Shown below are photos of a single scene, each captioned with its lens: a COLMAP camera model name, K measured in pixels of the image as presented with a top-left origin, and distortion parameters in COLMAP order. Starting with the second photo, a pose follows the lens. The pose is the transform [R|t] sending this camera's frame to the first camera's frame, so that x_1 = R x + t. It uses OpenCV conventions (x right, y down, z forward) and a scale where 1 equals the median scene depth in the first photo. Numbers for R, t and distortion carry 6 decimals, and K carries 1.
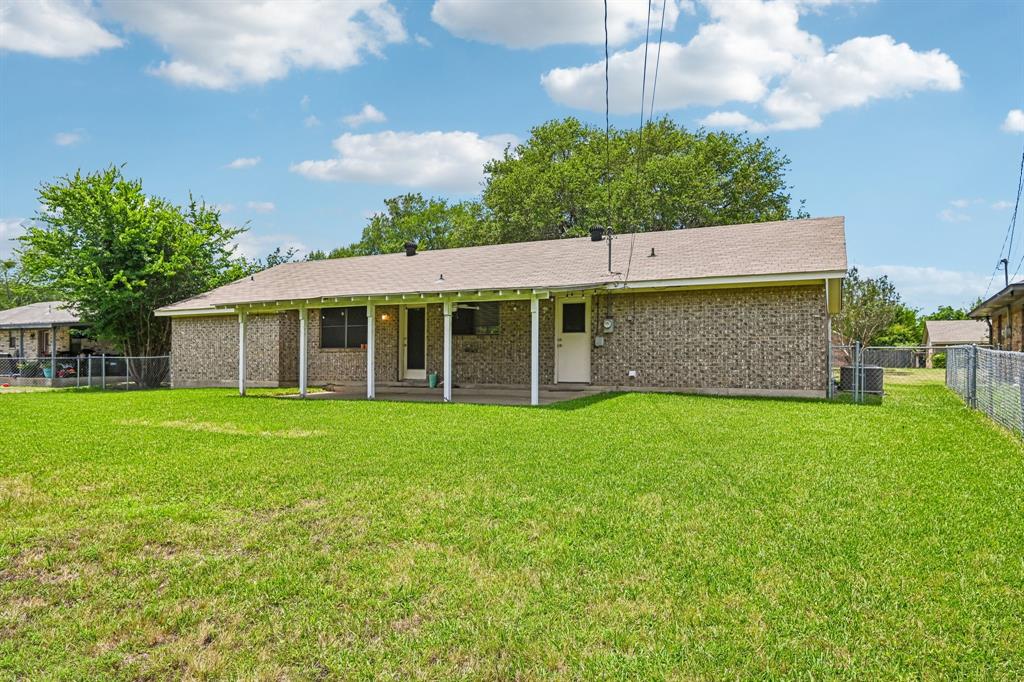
lens RADIAL K [[650.7, 0, 513.8], [0, 650.7, 341.0], [0, 0, 1]] dist [-0.006096, 0.003492]
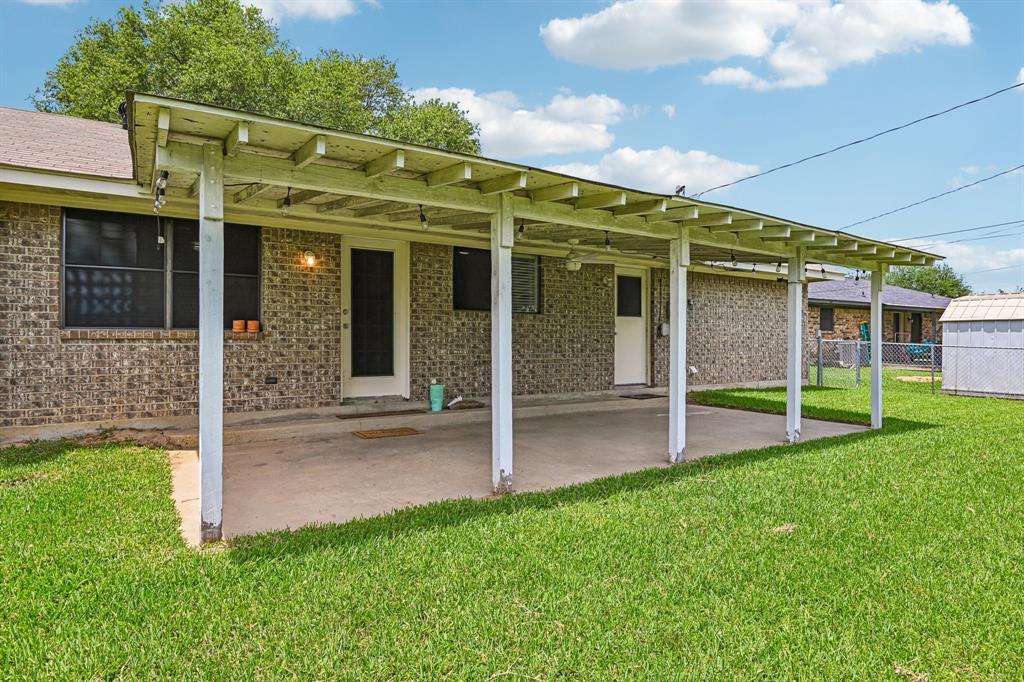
lens RADIAL K [[565.6, 0, 512.6], [0, 565.6, 340.6], [0, 0, 1]] dist [0.001846, -0.004220]
pose [[0.517202, 0.003184, 0.855857, -0.513810], [-0.026521, 0.999572, 0.012308, 0.009831], [-0.855452, -0.029064, 0.517065, 0.774611]]
